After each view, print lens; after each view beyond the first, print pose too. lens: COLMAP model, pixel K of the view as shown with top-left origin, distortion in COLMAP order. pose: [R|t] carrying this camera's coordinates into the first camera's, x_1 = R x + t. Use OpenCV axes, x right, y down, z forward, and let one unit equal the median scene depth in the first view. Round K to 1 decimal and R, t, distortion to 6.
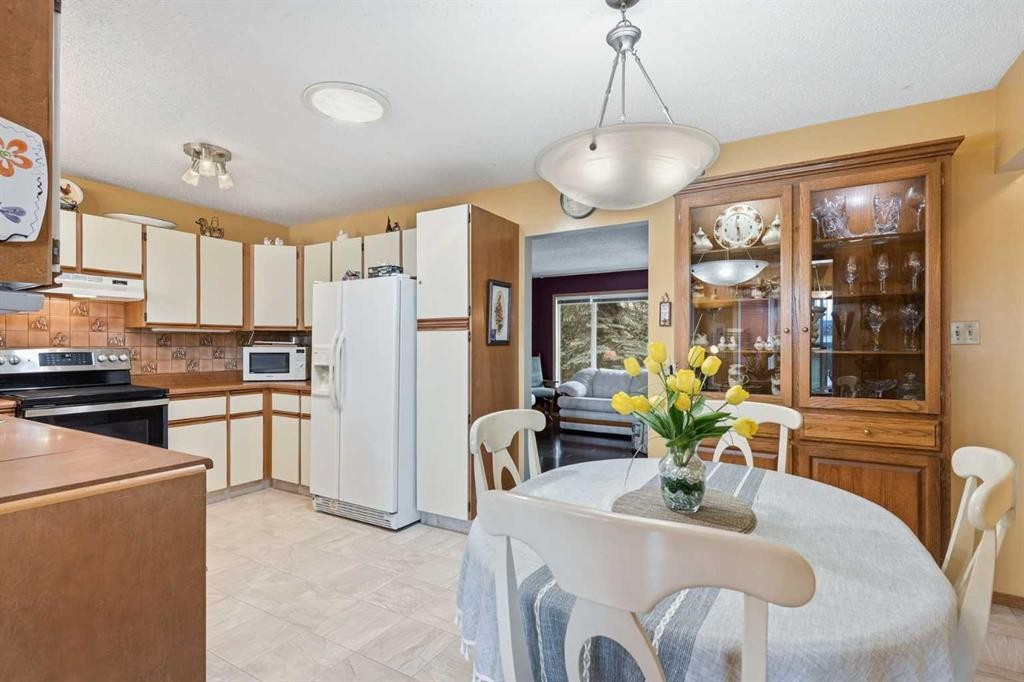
lens RADIAL K [[485.6, 0, 512.0], [0, 485.6, 341.0], [0, 0, 1]] dist [0.000632, 0.000079]
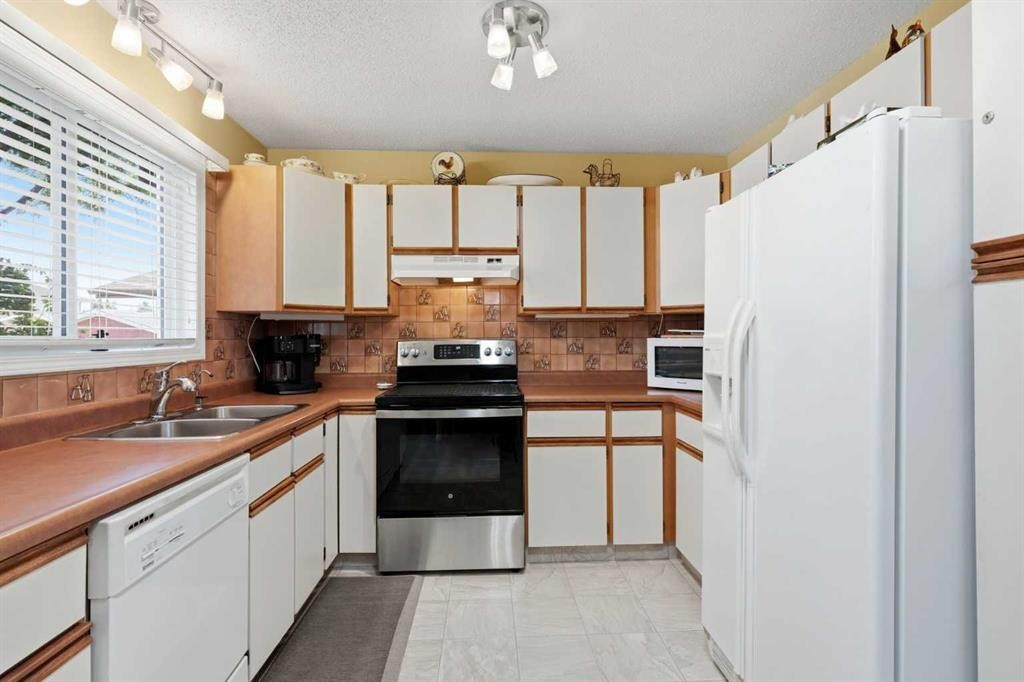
lens RADIAL K [[488.4, 0, 509.5], [0, 488.4, 336.1], [0, 0, 1]] dist [-0.001995, -0.001016]
pose [[0.542724, -0.004286, -0.839900, -0.092002], [0.013035, 0.999910, 0.003321, 0.005762], [0.839810, -0.012751, 0.542731, 0.549579]]
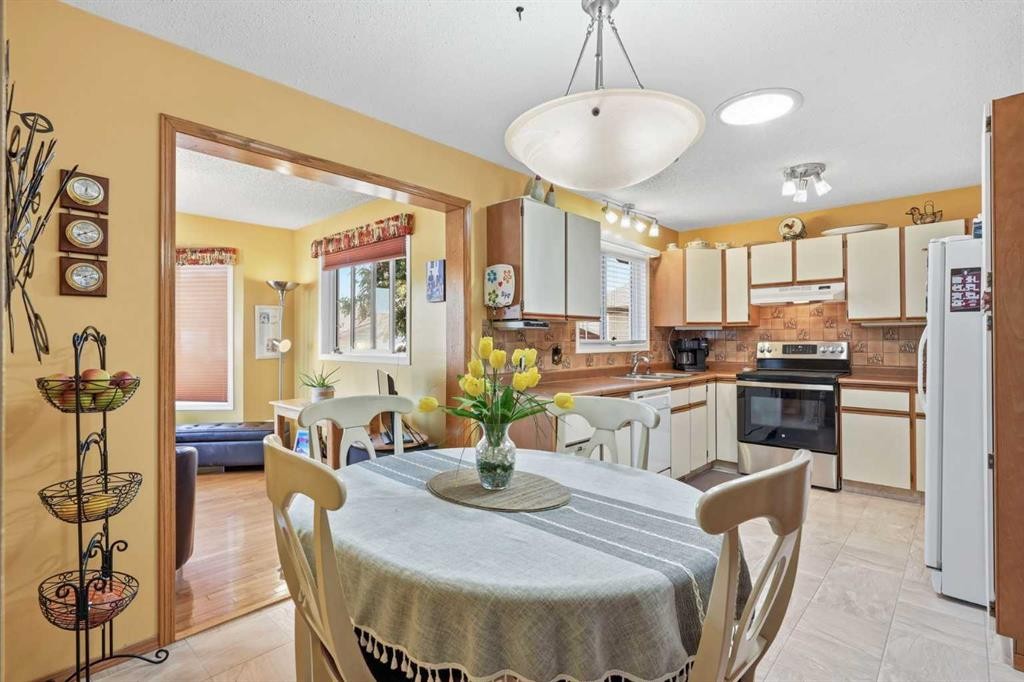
lens RADIAL K [[488.4, 0, 509.5], [0, 488.4, 336.1], [0, 0, 1]] dist [-0.001995, -0.001016]
pose [[-0.222728, -0.008617, -0.974843, 0.542232], [0.012938, 0.999847, -0.011794, 0.005234], [0.974795, -0.015240, -0.222582, 0.483672]]
